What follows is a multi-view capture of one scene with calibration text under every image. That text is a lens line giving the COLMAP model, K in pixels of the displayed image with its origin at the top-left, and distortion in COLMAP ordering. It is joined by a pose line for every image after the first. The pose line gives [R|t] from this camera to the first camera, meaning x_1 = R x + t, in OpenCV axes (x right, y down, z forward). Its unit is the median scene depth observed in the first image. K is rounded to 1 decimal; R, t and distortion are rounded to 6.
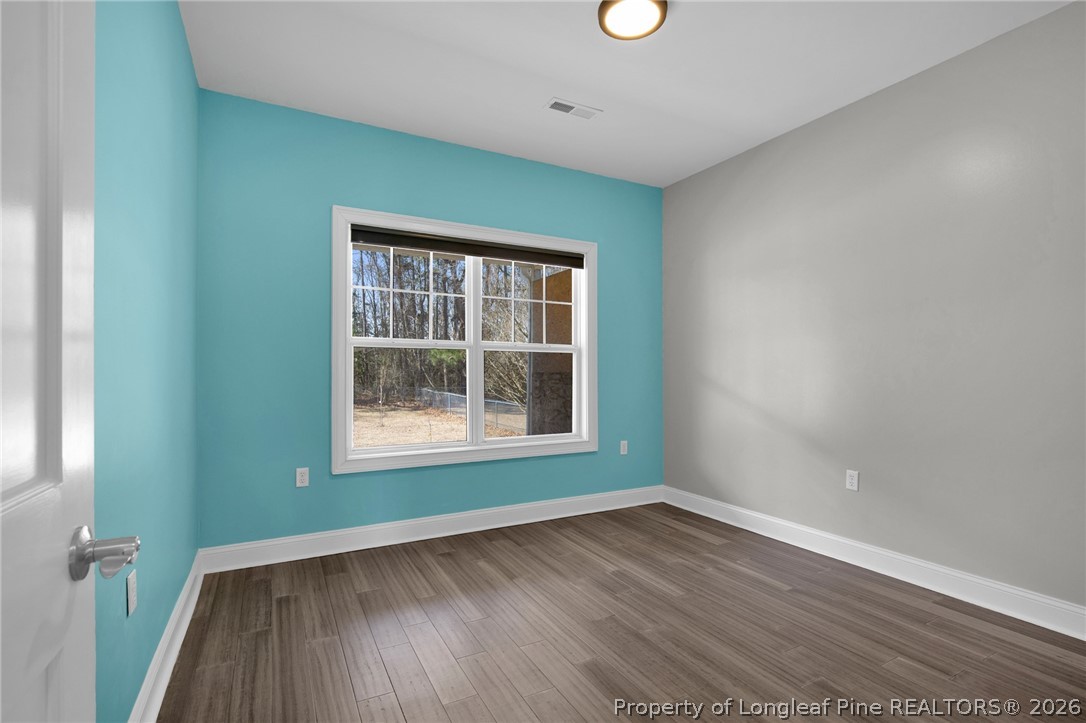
lens RADIAL K [[497.4, 0, 542.9], [0, 497.4, 364.7], [0, 0, 1]] dist [-0.018593, 0.000968]
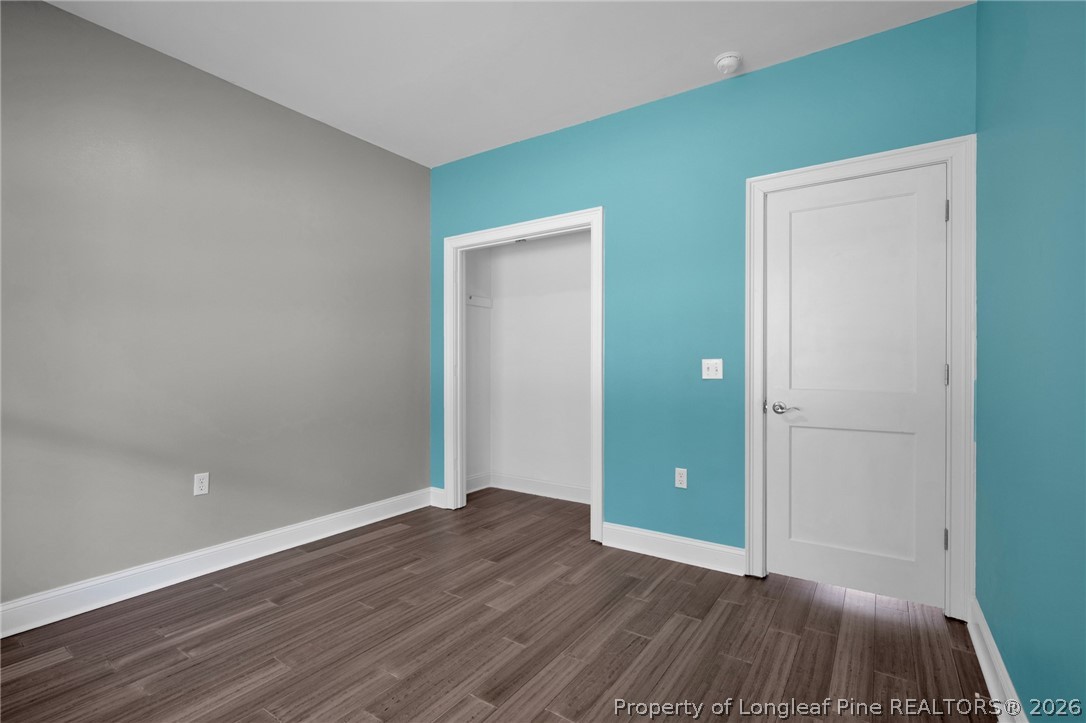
lens RADIAL K [[497.4, 0, 543.5], [0, 497.4, 364.0], [0, 0, 1]] dist [-0.018593, 0.000968]
pose [[-0.444030, -0.001620, 0.896010, -0.582088], [-0.005346, 0.999985, -0.000842, 0.011201], [-0.895996, -0.005164, -0.444032, 1.037963]]
